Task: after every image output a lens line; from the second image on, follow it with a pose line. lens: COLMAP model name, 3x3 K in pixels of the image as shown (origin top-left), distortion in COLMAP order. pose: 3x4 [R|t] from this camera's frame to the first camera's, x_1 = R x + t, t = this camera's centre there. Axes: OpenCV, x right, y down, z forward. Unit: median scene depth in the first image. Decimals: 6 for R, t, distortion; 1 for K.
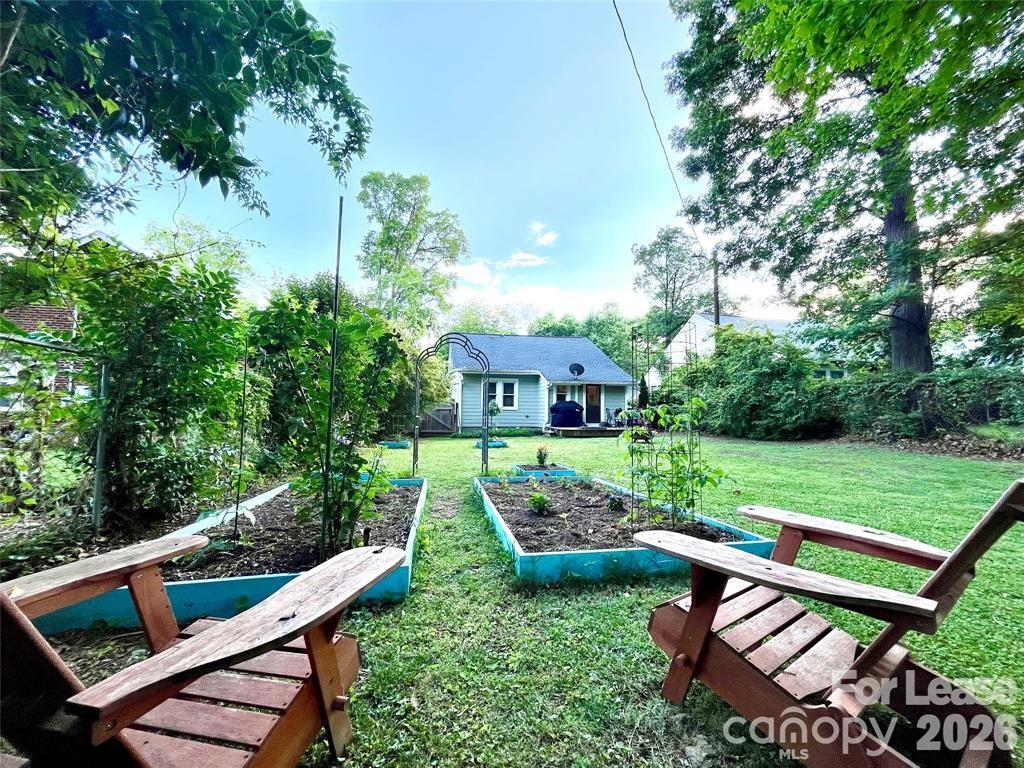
lens RADIAL K [[414.0, 0, 518.3], [0, 414.0, 379.3], [0, 0, 1]] dist [-0.000677, -0.000005]
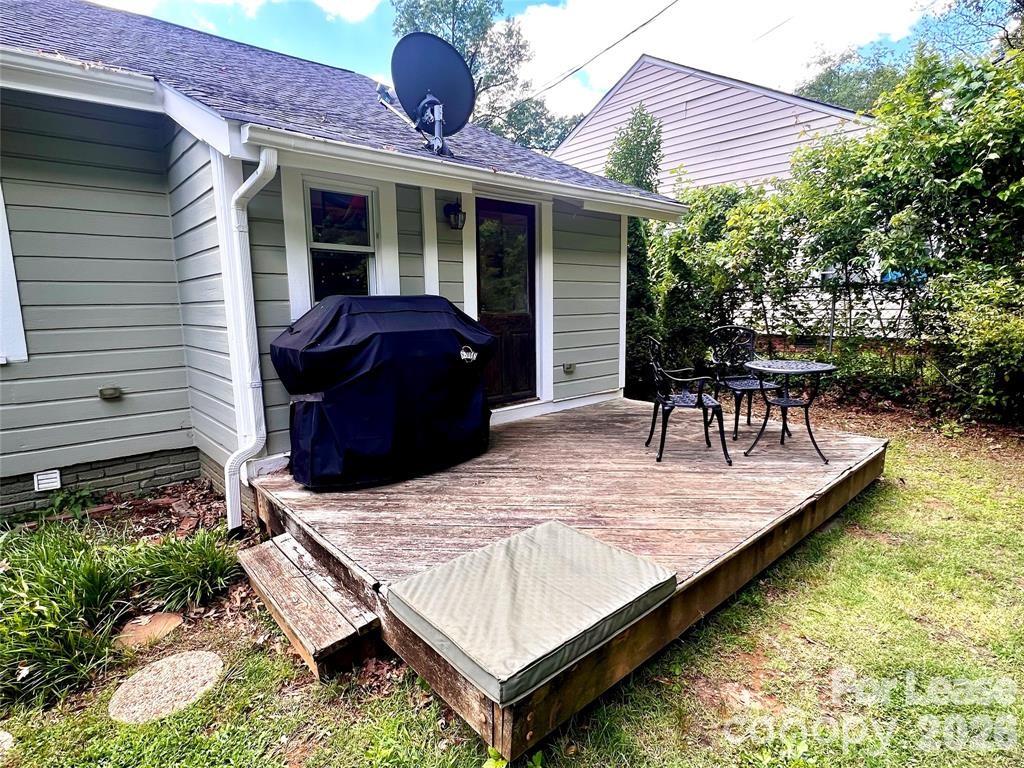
lens RADIAL K [[526.2, 0, 511.2], [0, 526.2, 384.3], [0, 0, 1]] dist [-0.007855, -0.000156]
pose [[0.854537, -0.099827, 0.509707, 0.052518], [-0.021640, 0.973660, 0.226973, 0.037263], [-0.518940, -0.204987, 0.829869, 0.779141]]
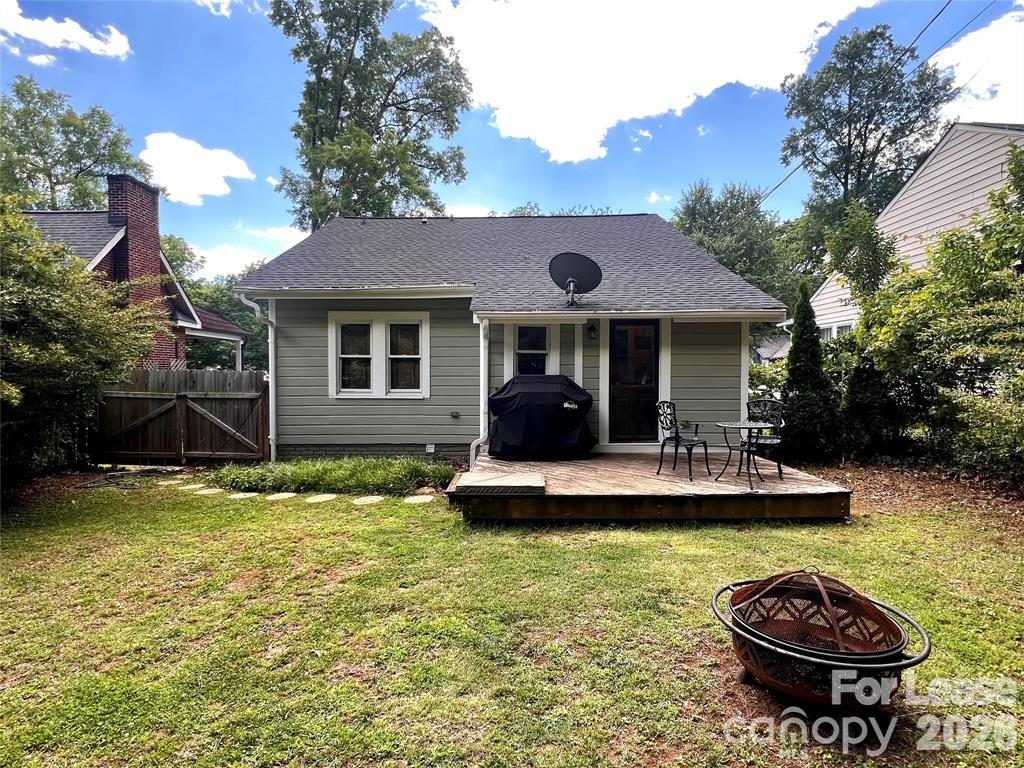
lens RADIAL K [[526.2, 0, 505.8], [0, 526.2, 386.4], [0, 0, 1]] dist [-0.007855, -0.000156]
pose [[0.978586, -0.000350, -0.205838, 0.165931], [0.022310, 0.994288, 0.104373, 0.017357], [0.204625, -0.106731, 0.973004, 0.581460]]
